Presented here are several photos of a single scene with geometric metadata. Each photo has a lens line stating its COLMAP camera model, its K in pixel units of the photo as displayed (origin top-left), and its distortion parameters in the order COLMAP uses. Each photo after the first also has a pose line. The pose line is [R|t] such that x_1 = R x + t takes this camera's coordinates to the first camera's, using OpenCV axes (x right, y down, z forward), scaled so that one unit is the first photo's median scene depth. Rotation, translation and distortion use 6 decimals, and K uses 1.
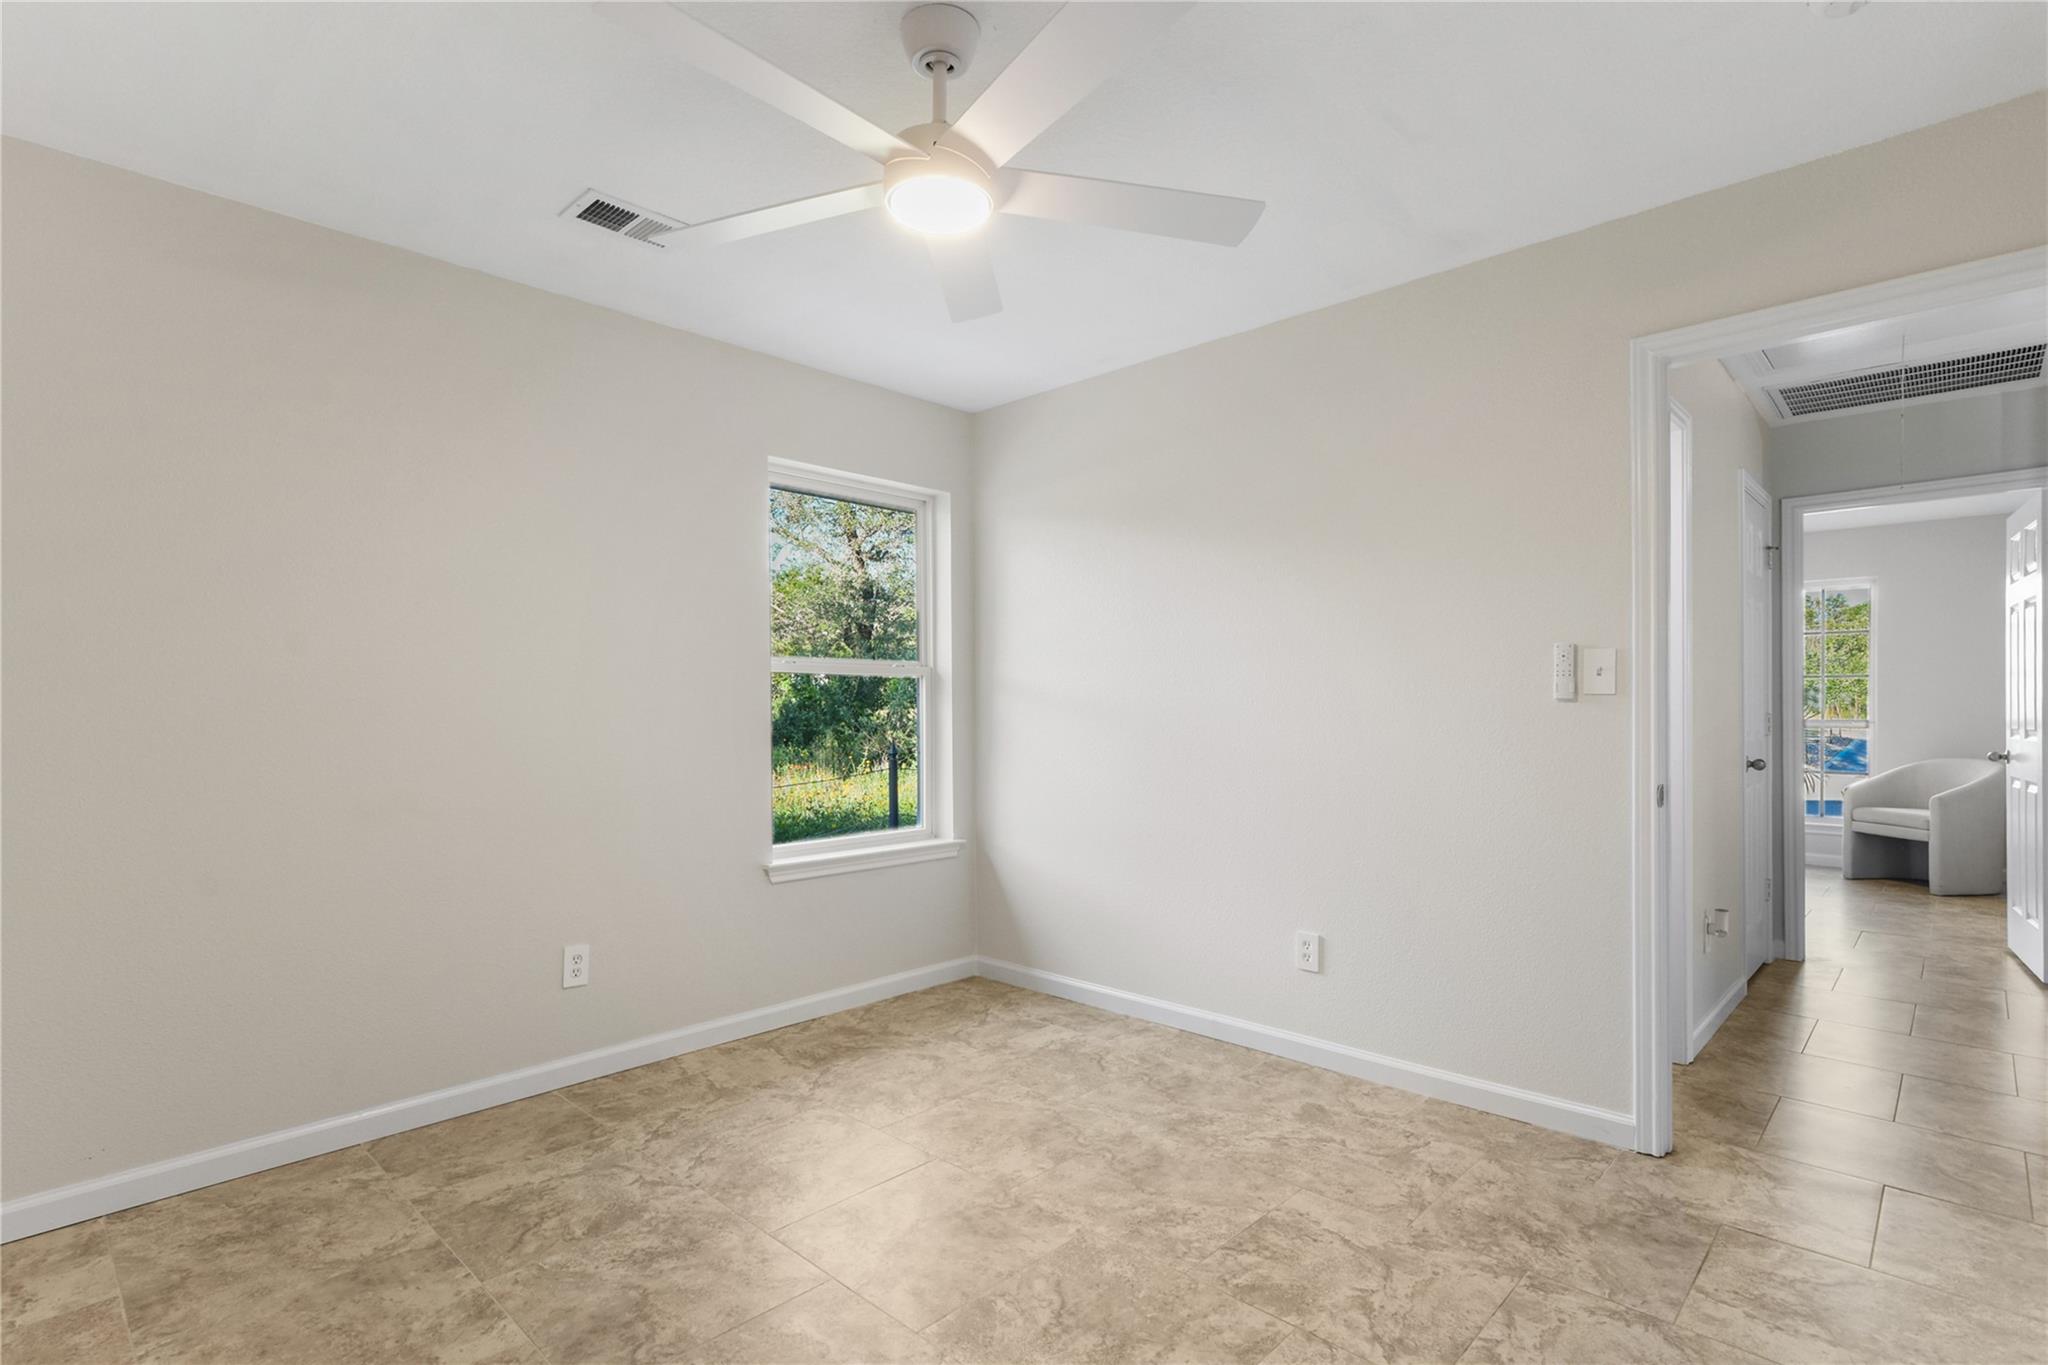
lens RADIAL K [[990.7, 0, 1034.7], [0, 990.7, 695.0], [0, 0, 1]] dist [0.004348, 0.002819]
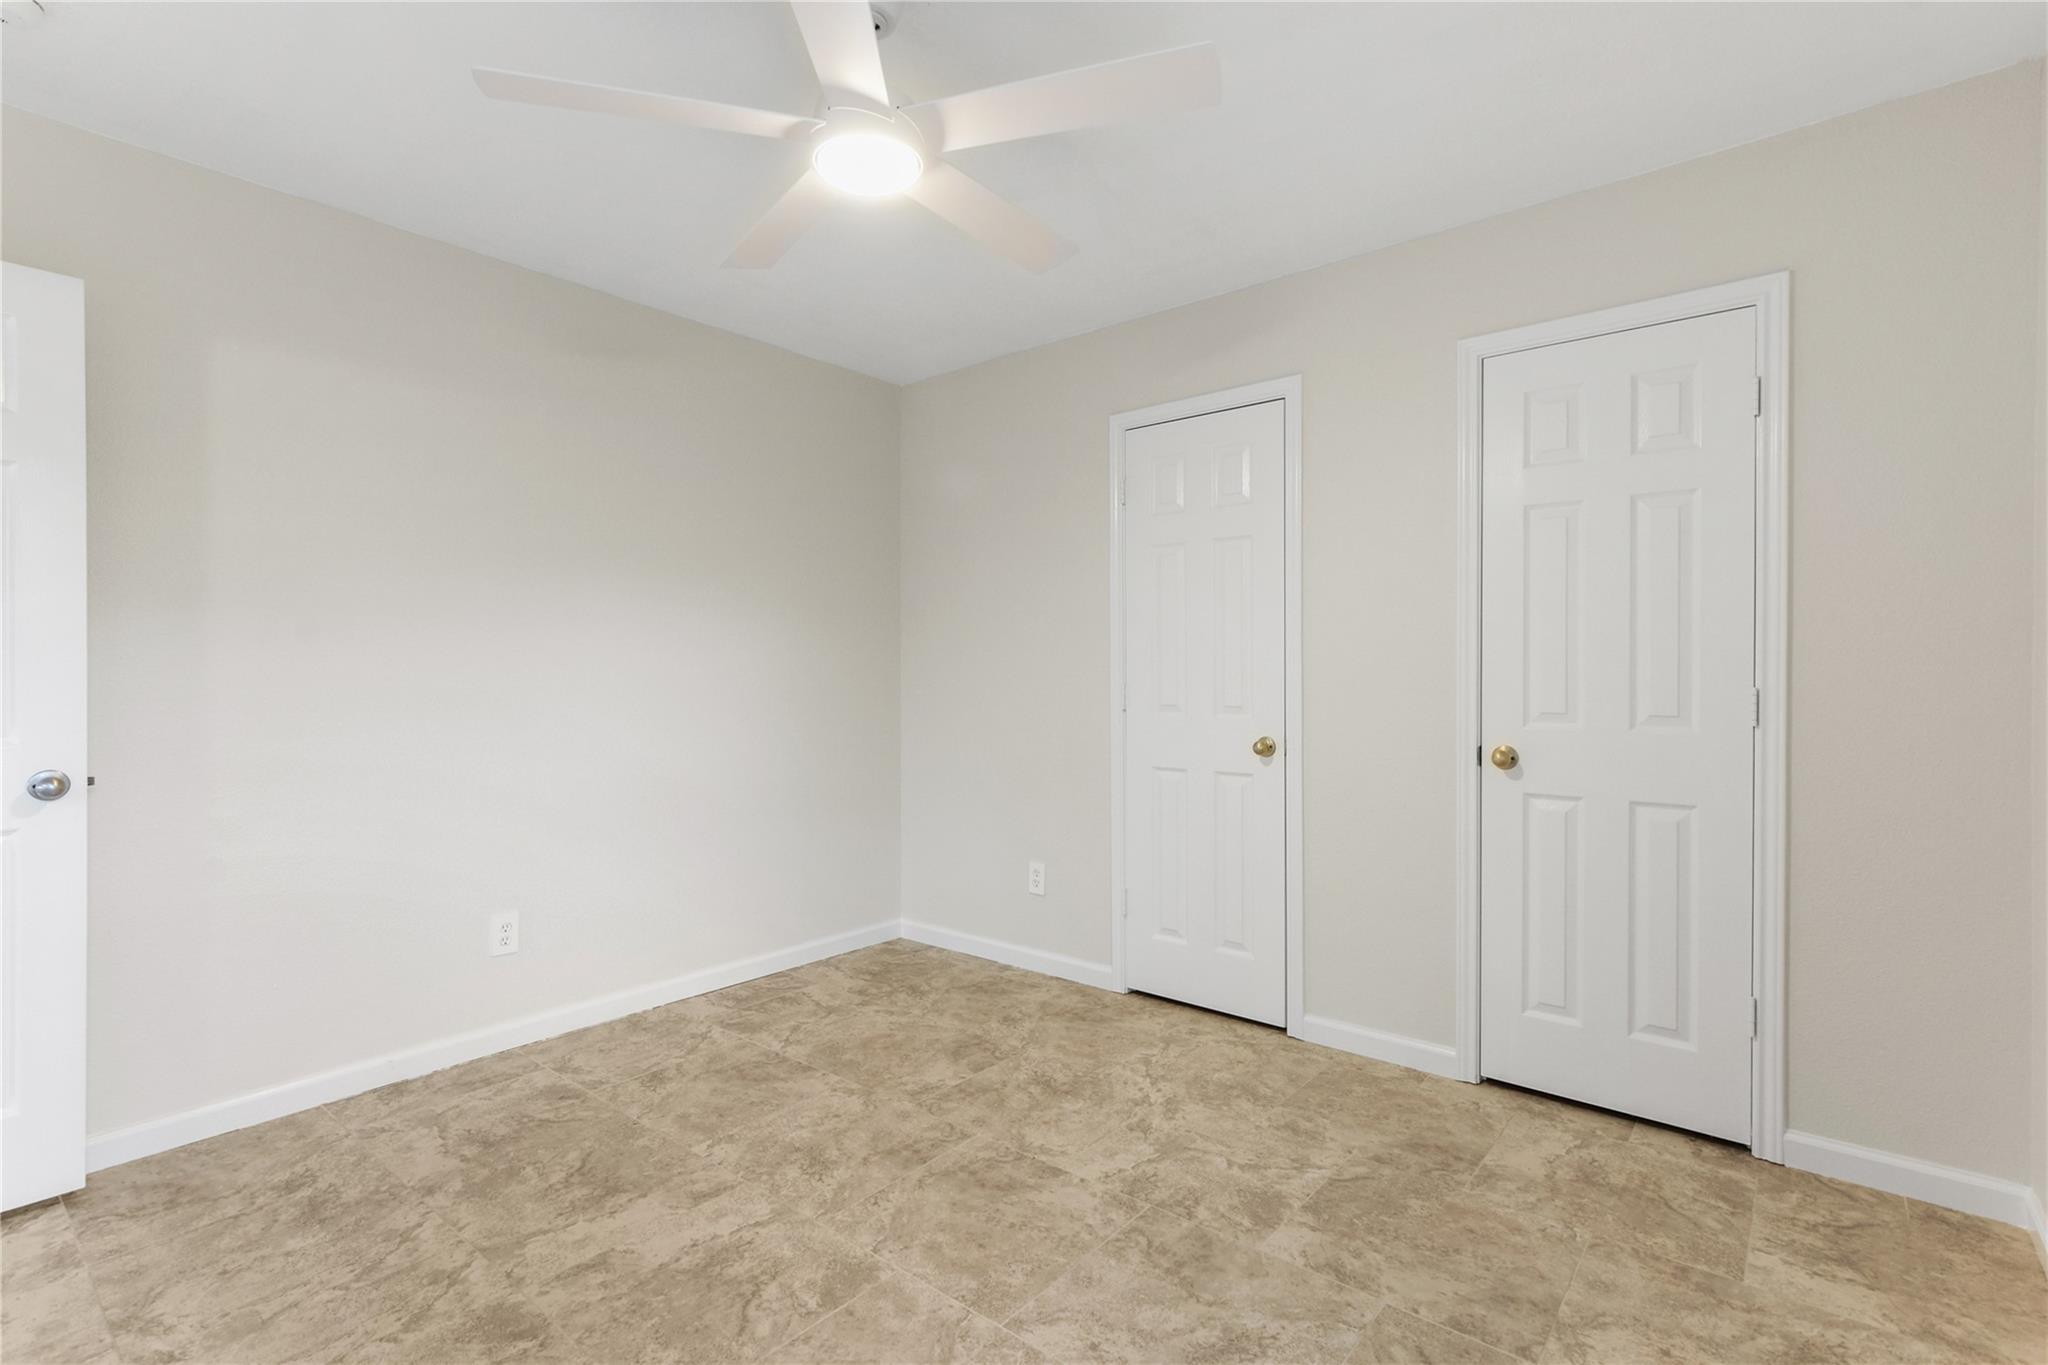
lens RADIAL K [[944.9, 0, 1024.8], [0, 944.9, 676.2], [0, 0, 1]] dist [0.006163, 0.000333]
pose [[-0.998137, 0.006406, -0.060682, -0.131019], [0.007026, 0.999925, -0.010017, 0.018318], [0.060613, -0.010425, -0.998107, 1.358156]]
